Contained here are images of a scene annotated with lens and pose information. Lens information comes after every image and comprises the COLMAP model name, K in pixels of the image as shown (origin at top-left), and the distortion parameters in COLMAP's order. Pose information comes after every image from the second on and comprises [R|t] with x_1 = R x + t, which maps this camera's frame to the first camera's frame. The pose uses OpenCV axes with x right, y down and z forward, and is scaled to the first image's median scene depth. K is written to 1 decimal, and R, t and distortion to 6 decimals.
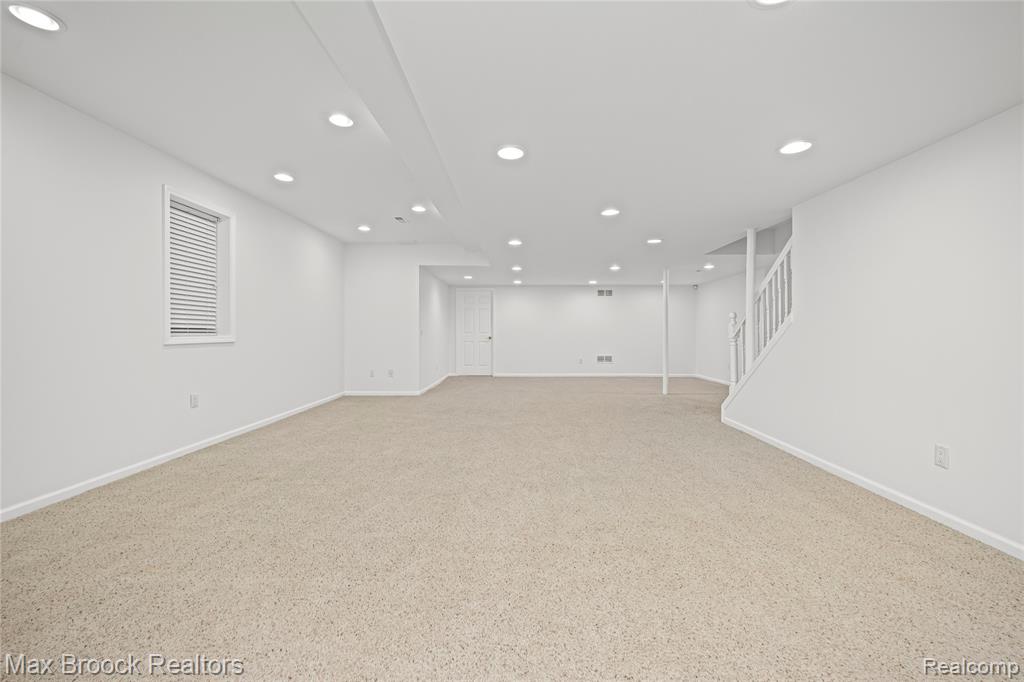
lens RADIAL K [[422.8, 0, 505.6], [0, 422.8, 324.6], [0, 0, 1]] dist [0.002811, 0.000181]
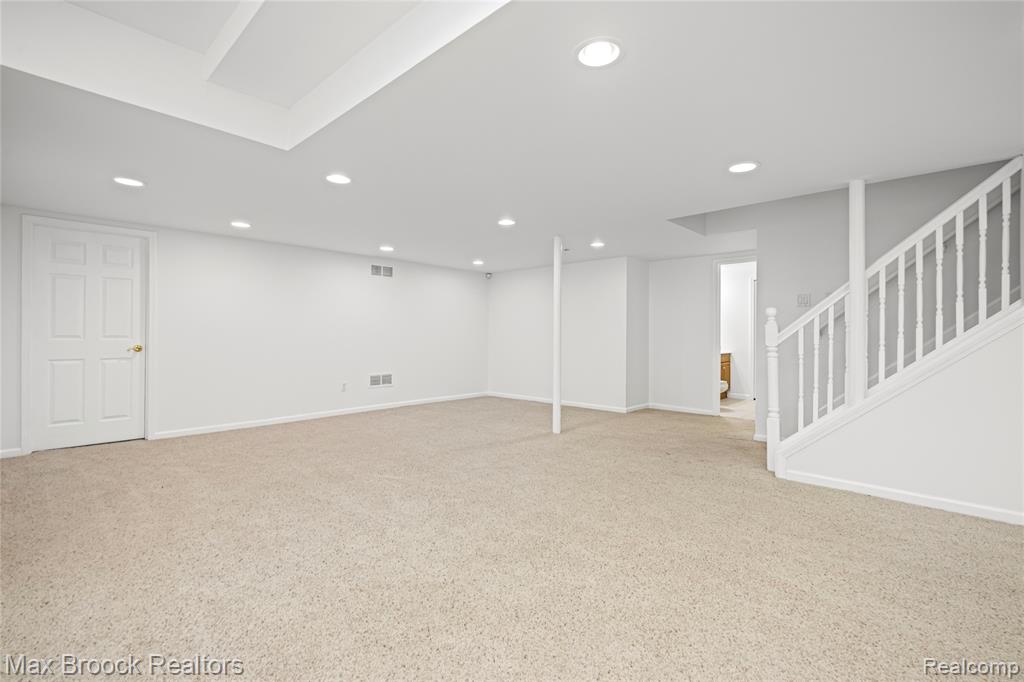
lens RADIAL K [[469.7, 0, 512.0], [0, 469.7, 341.0], [0, 0, 1]] dist [0.010632, -0.000456]
pose [[0.658943, -0.006643, 0.752163, -0.175435], [-0.015713, 0.999621, 0.022593, 0.008421], [-0.752028, -0.026706, 0.658590, 0.492146]]
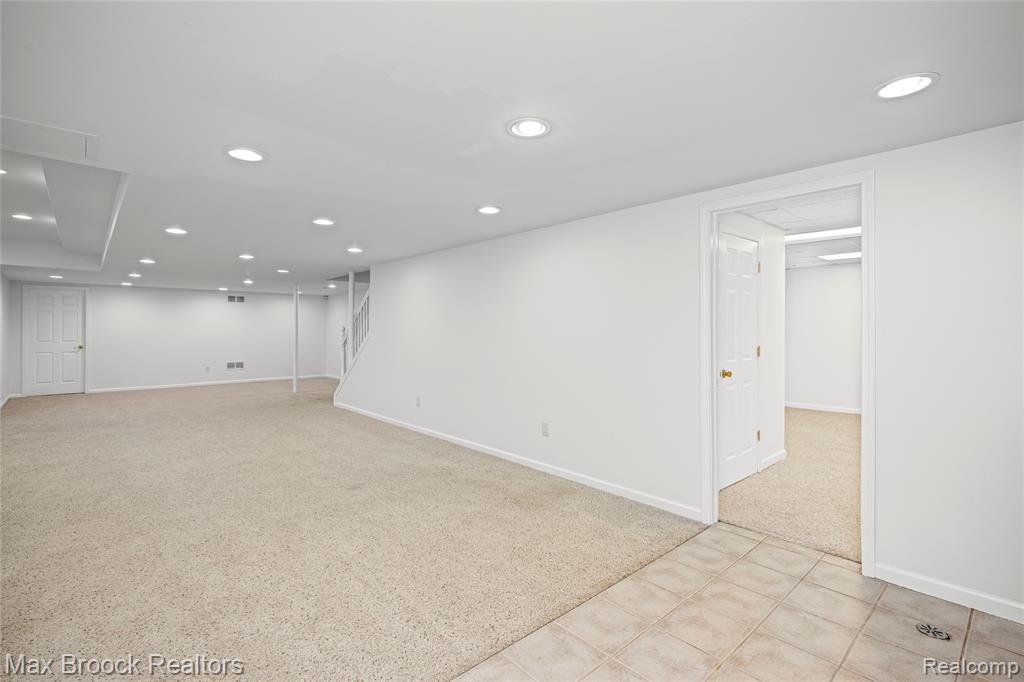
lens RADIAL K [[485.4, 0, 515.2], [0, 485.4, 328.8], [0, 0, 1]] dist [-0.001991, -0.000183]
pose [[0.722357, 0.000136, 0.691520, -0.094435], [-0.008987, 0.999917, 0.009192, -0.025324], [-0.691462, -0.012855, 0.722299, -0.330655]]
